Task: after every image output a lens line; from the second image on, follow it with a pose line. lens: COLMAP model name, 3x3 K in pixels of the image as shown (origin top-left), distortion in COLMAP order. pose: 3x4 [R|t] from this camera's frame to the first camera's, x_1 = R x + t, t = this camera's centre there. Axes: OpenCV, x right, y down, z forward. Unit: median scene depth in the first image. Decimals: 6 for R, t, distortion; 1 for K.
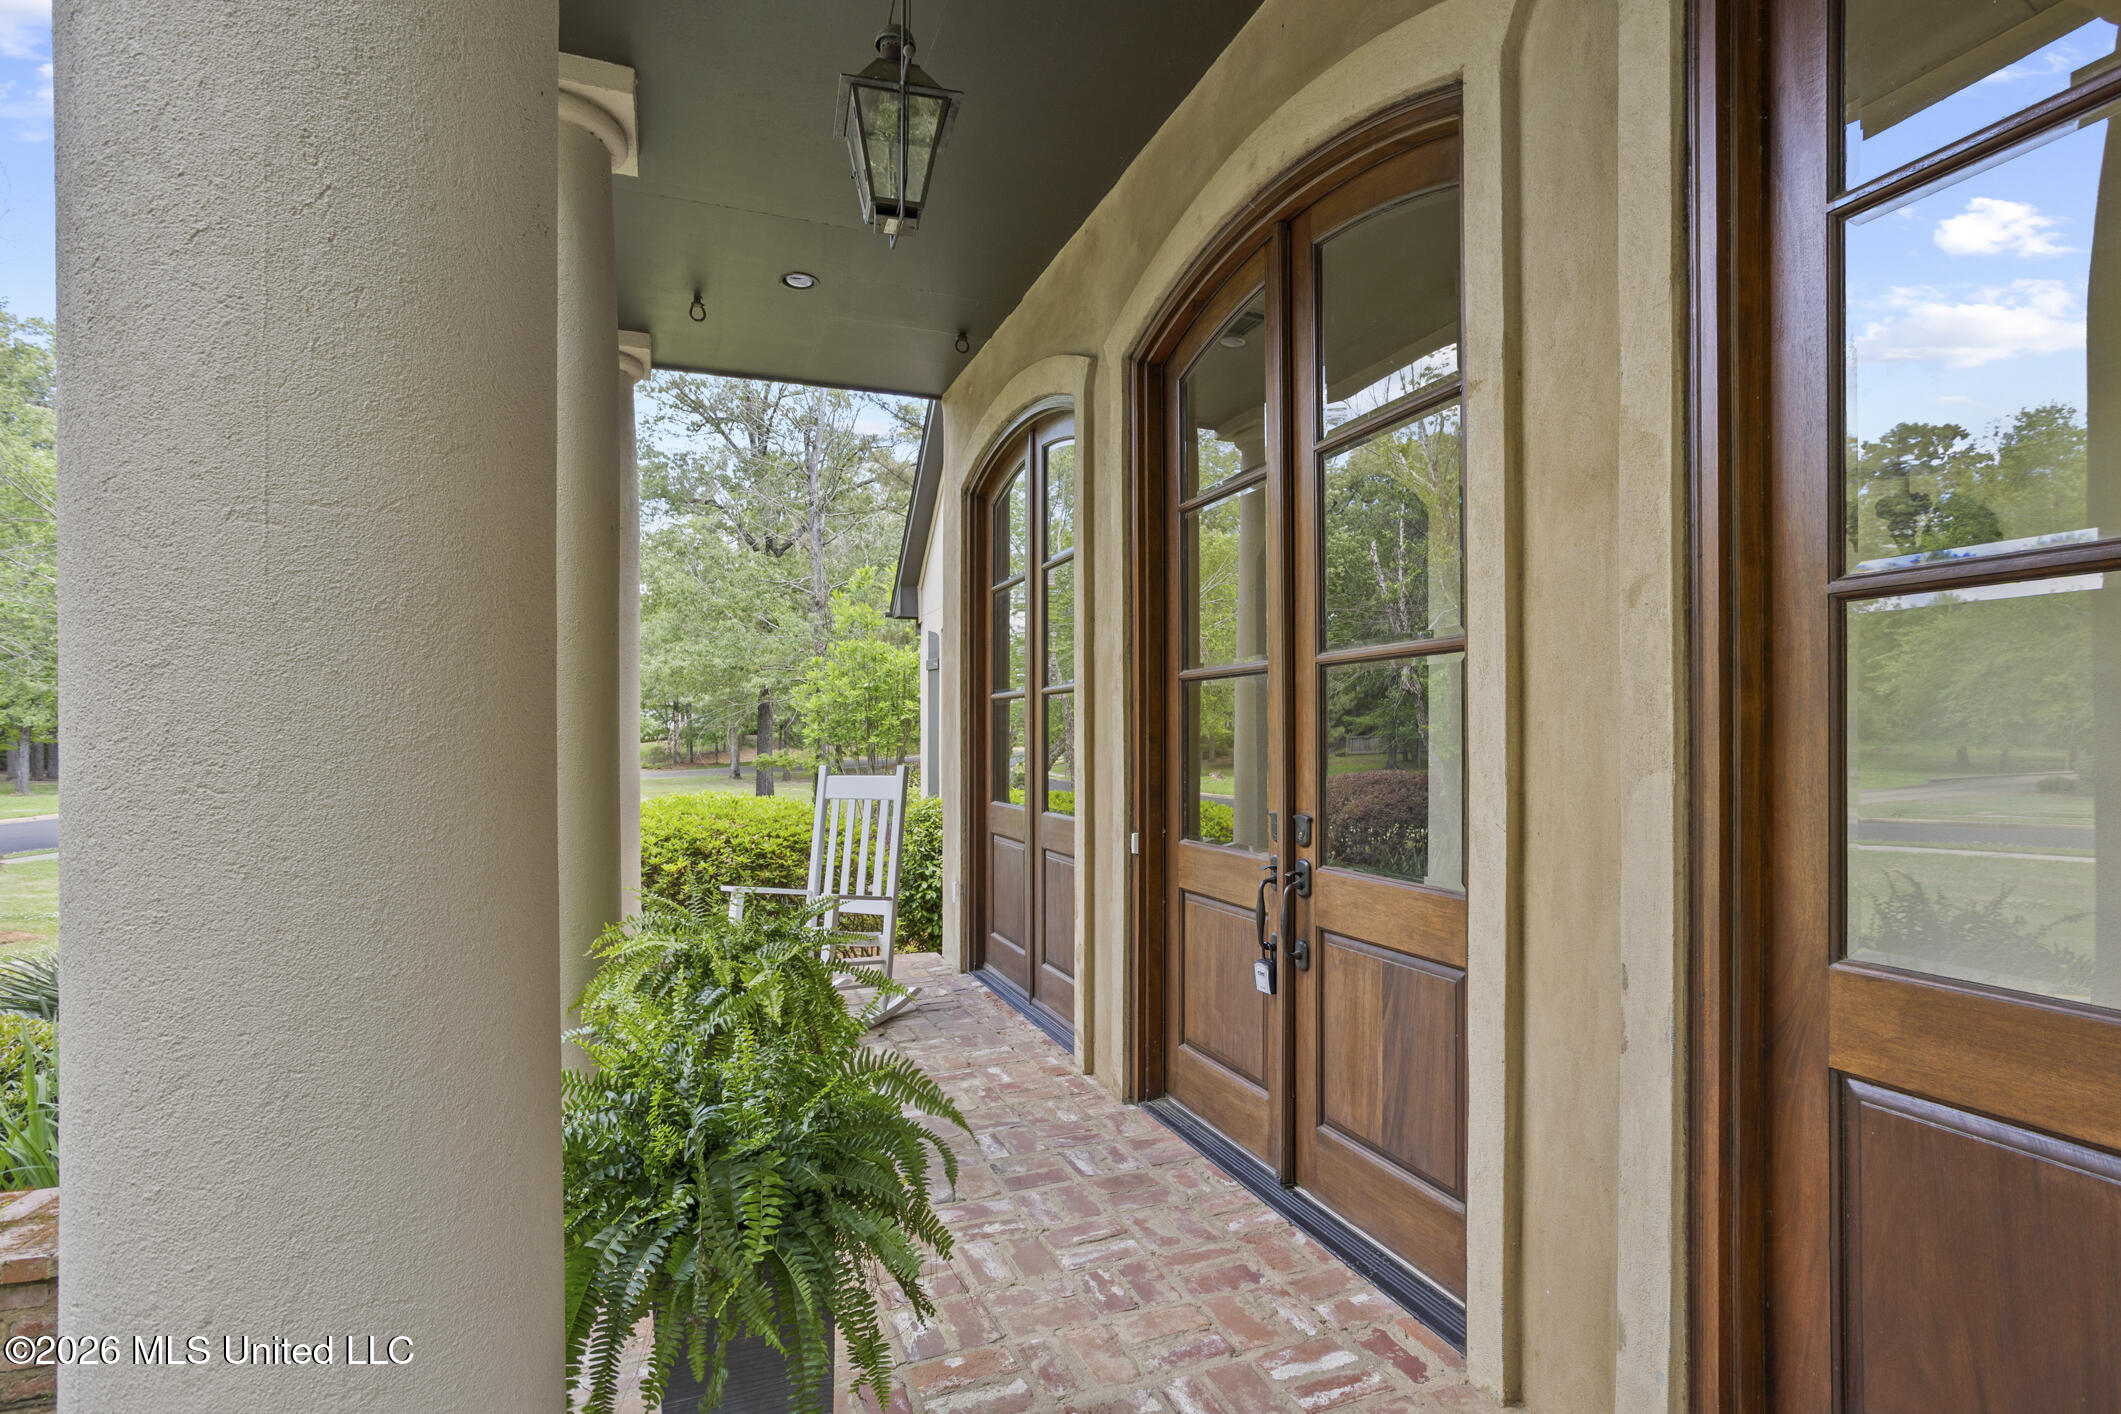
lens RADIAL K [[1029.5, 0, 1059.2], [0, 1029.5, 730.4], [0, 0, 1]] dist [-0.074886, 0.042414]
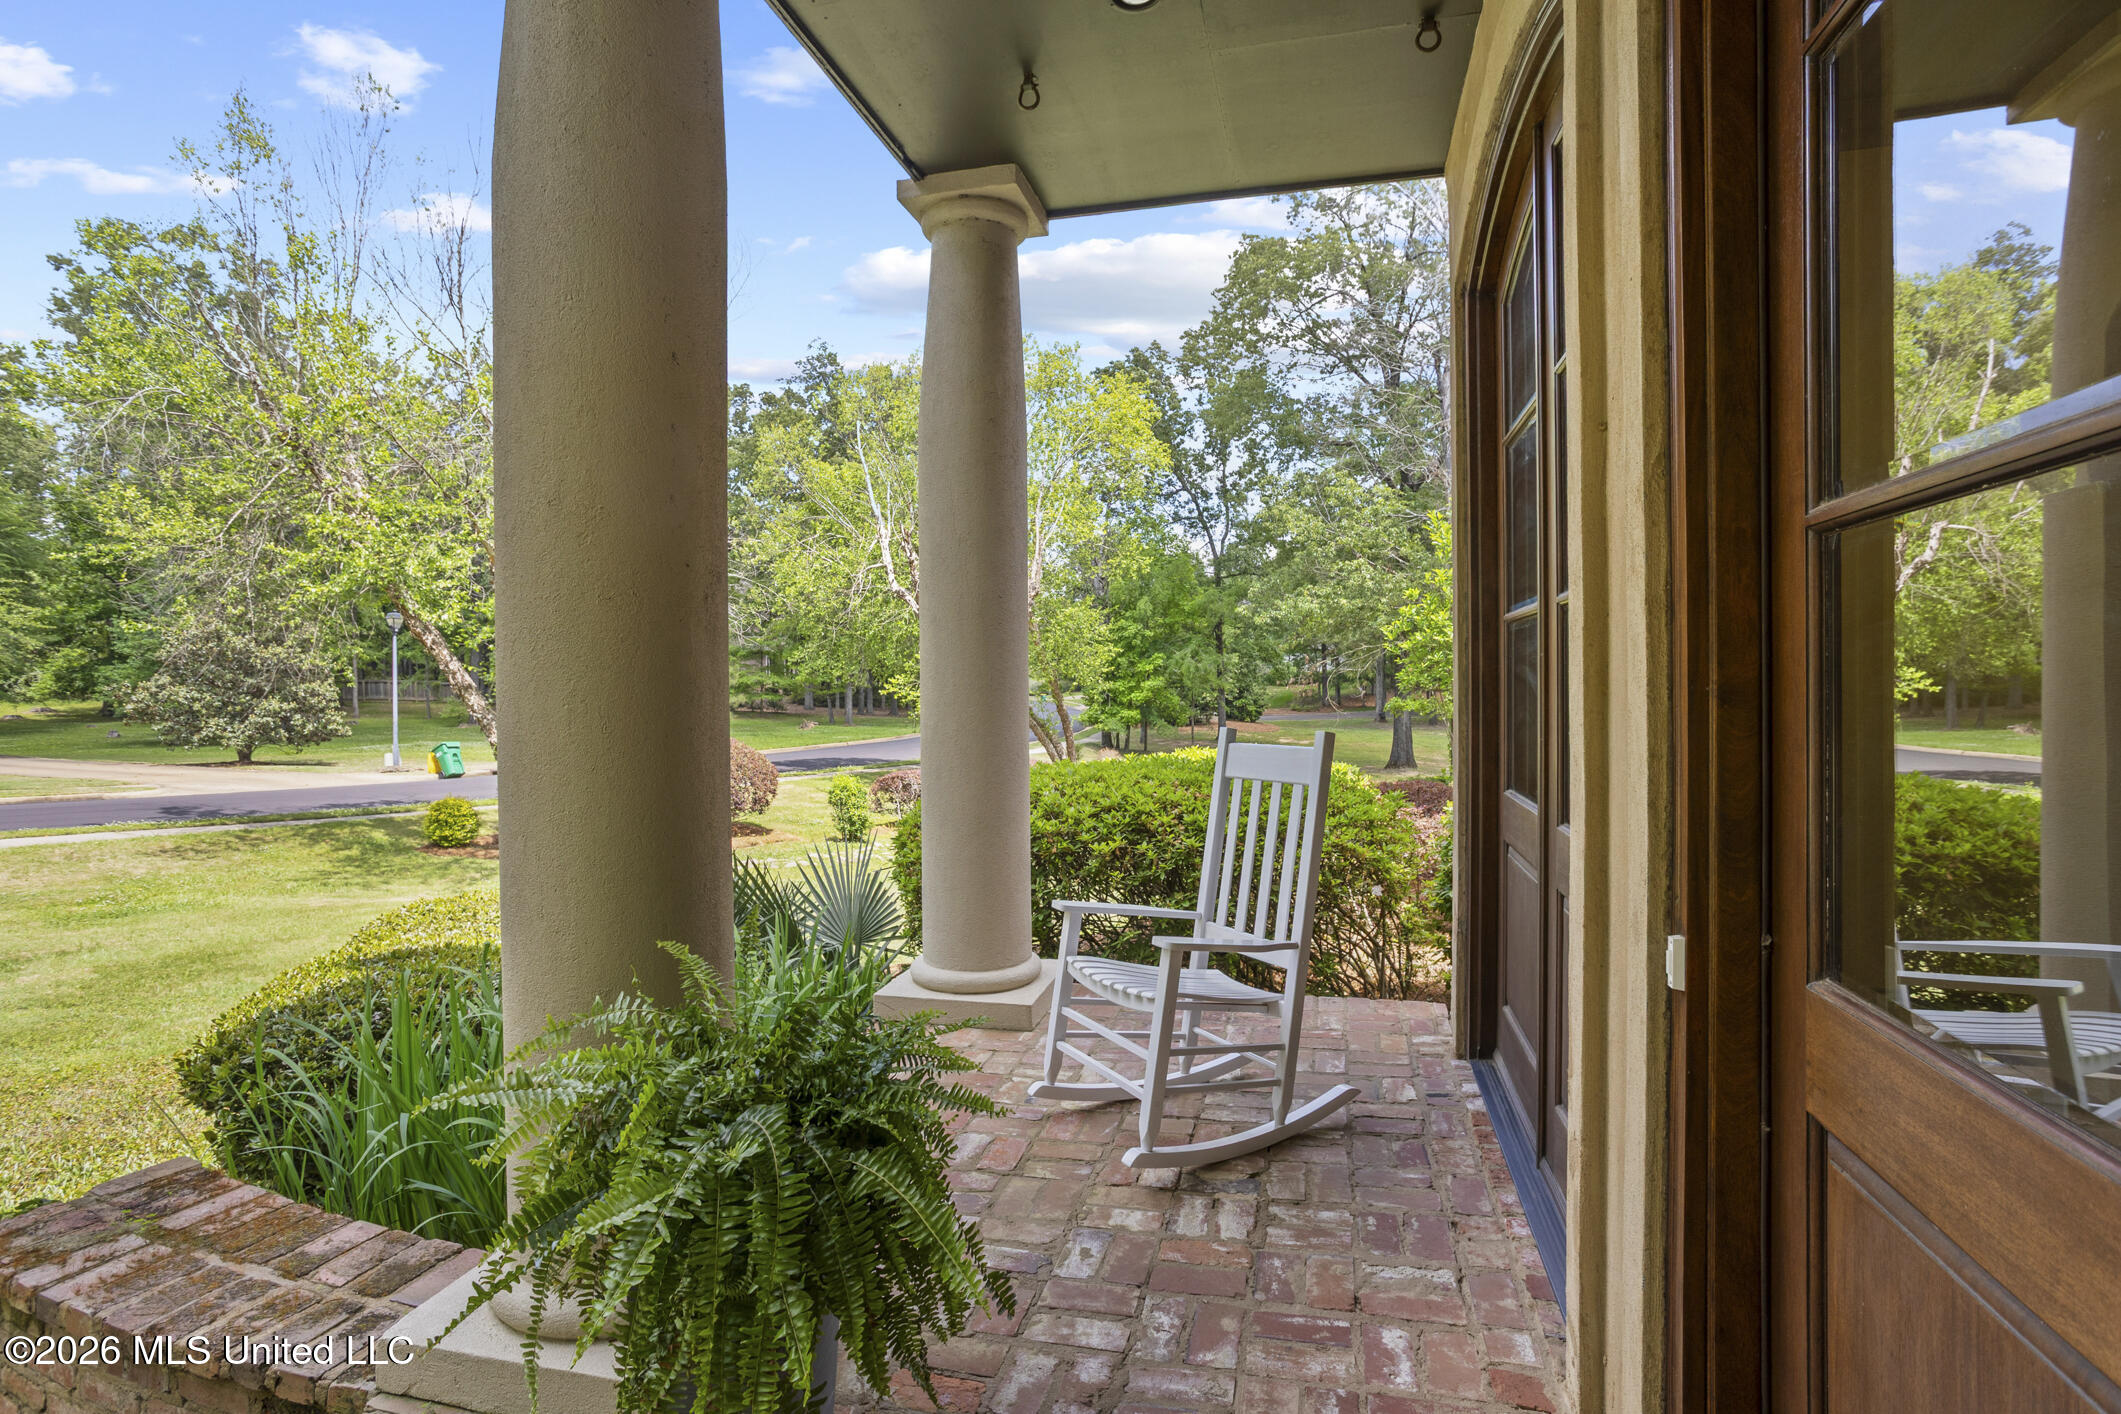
lens RADIAL K [[1046.8, 0, 1061.8], [0, 1046.8, 683.6], [0, 0, 1]] dist [-0.067098, 0.042520]
pose [[0.824101, -0.002606, -0.566438, 0.065917], [0.008465, 0.999934, 0.007715, -0.000319], [0.566380, -0.011153, 0.824069, 0.355981]]
